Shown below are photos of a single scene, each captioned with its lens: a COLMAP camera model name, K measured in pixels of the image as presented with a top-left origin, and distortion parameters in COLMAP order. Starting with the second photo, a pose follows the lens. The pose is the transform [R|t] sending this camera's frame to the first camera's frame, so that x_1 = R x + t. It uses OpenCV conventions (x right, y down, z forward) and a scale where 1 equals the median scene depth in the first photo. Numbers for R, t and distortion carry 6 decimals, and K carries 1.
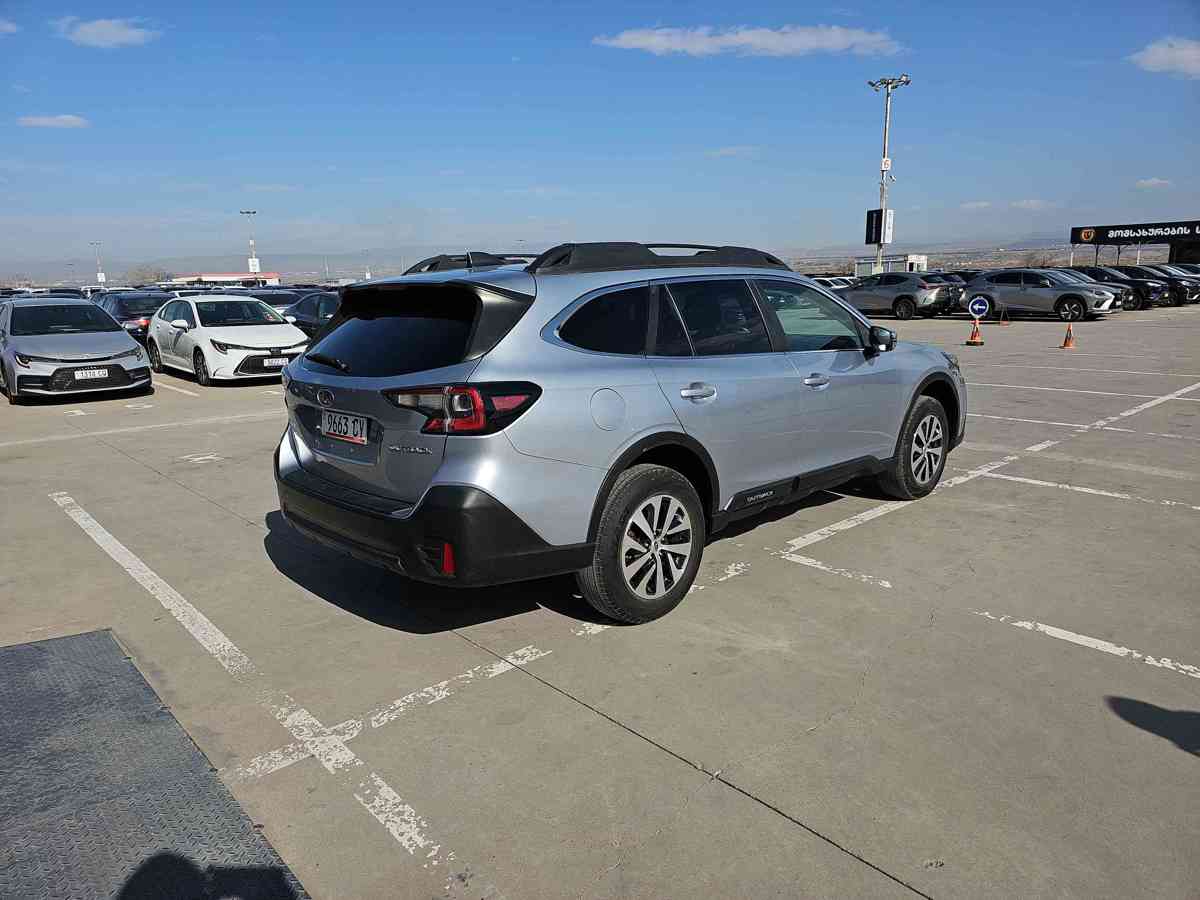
lens RADIAL K [[782.7, 0, 586.2], [0, 782.7, 446.4], [0, 0, 1]] dist [0.066739, -0.057057]
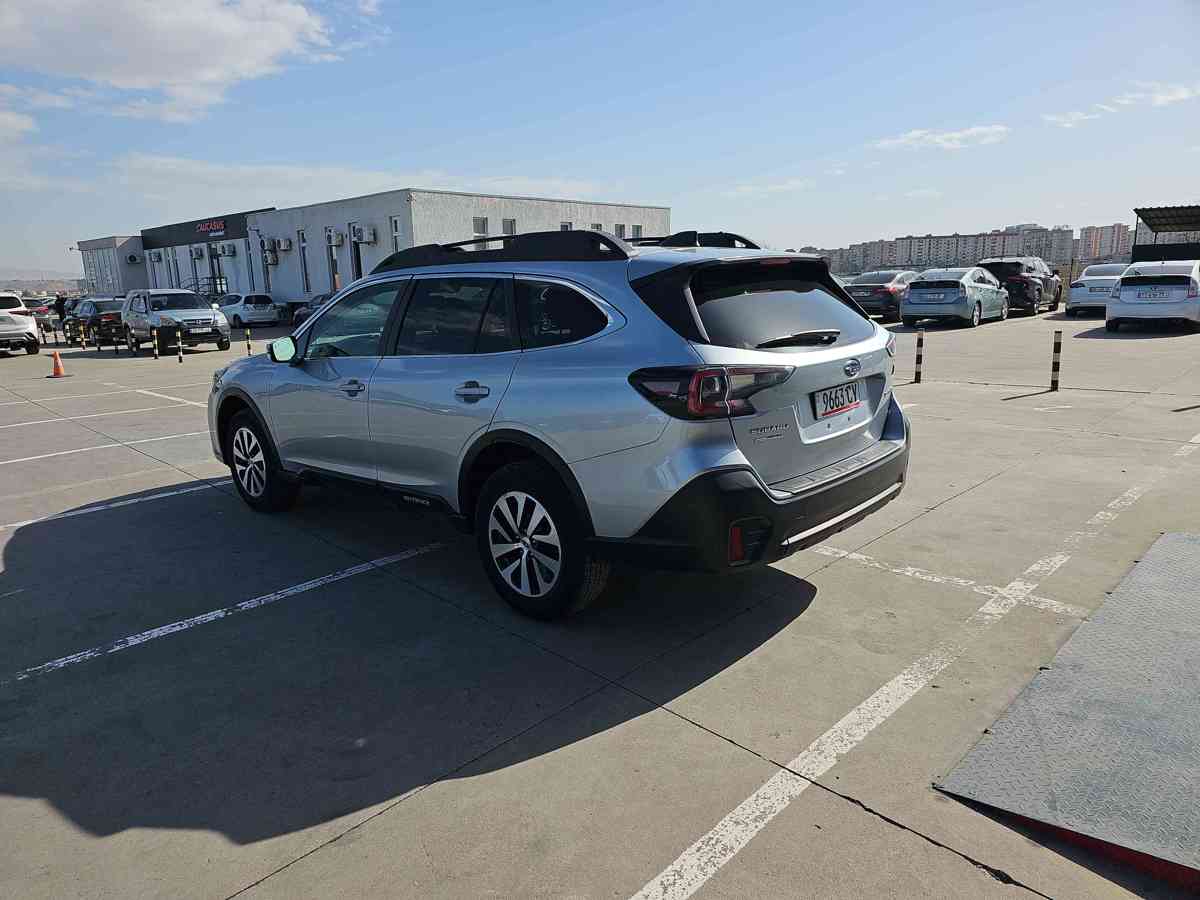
lens RADIAL K [[800.9, 0, 580.1], [0, 800.9, 422.9], [0, 0, 1]] dist [0.059599, -0.067504]
pose [[-0.045892, -0.148250, 0.987884, -0.973314], [0.236930, 0.959093, 0.154936, -0.172745], [-0.970442, 0.241170, -0.008890, 1.000620]]
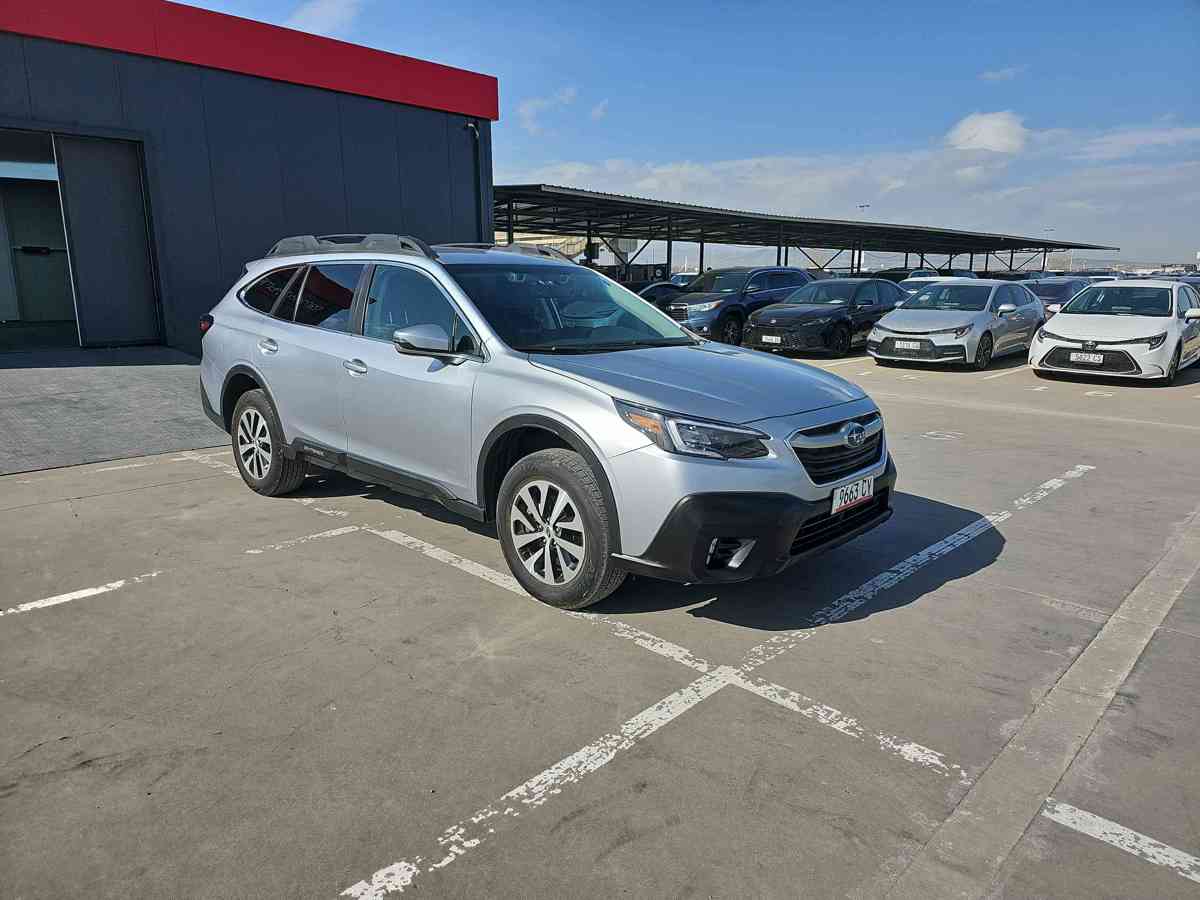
lens RADIAL K [[785.2, 0, 601.4], [0, 785.2, 449.4], [0, 0, 1]] dist [0.078272, -0.069219]
pose [[0.077031, 0.234768, -0.968994, 1.260481], [-0.210393, 0.953825, 0.214368, -0.253254], [0.974577, 0.187357, 0.122868, 1.149887]]
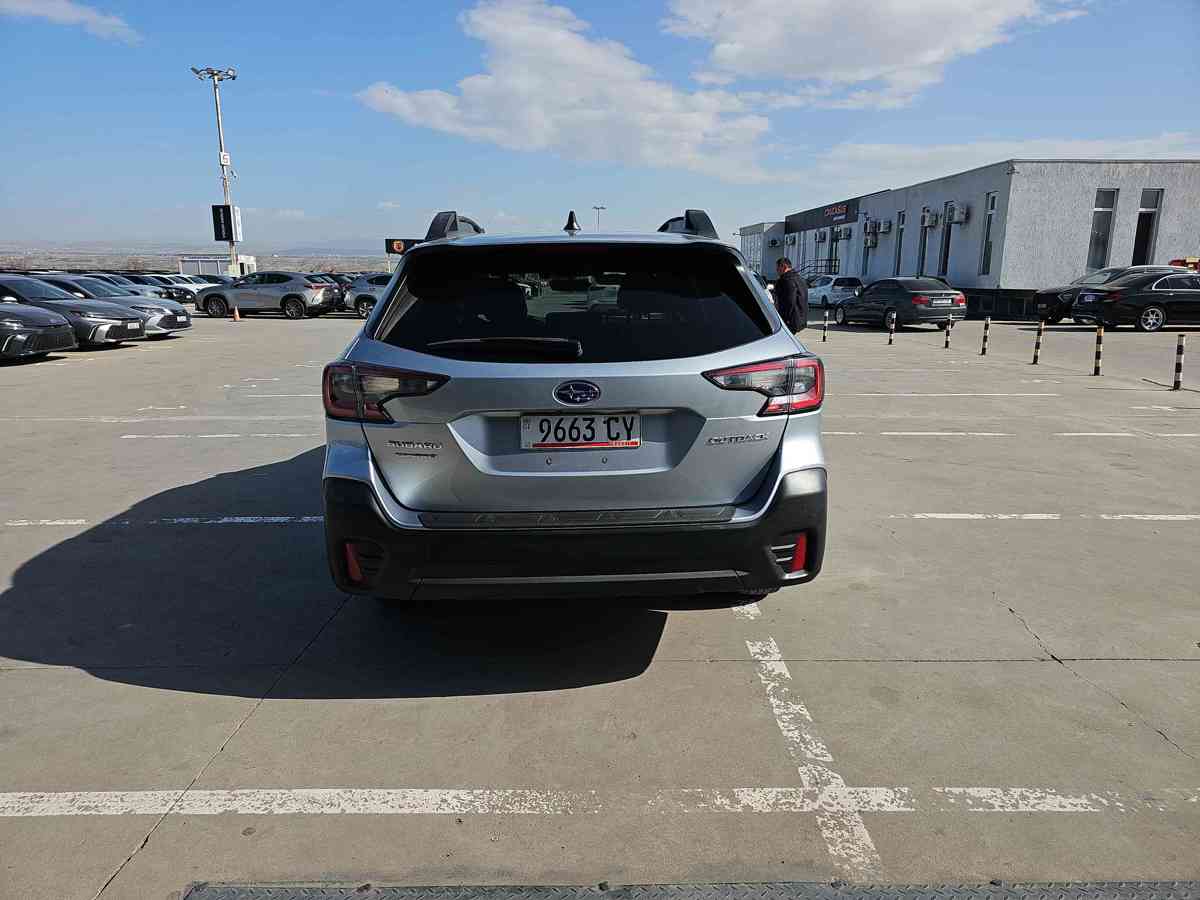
lens RADIAL K [[790.4, 0, 588.3], [0, 790.4, 435.9], [0, 0, 1]] dist [0.069962, -0.065365]
pose [[0.670912, -0.123866, 0.731118, -0.643538], [0.137045, 0.989678, 0.041912, -0.038678], [-0.728763, 0.072077, 0.680962, 0.363373]]
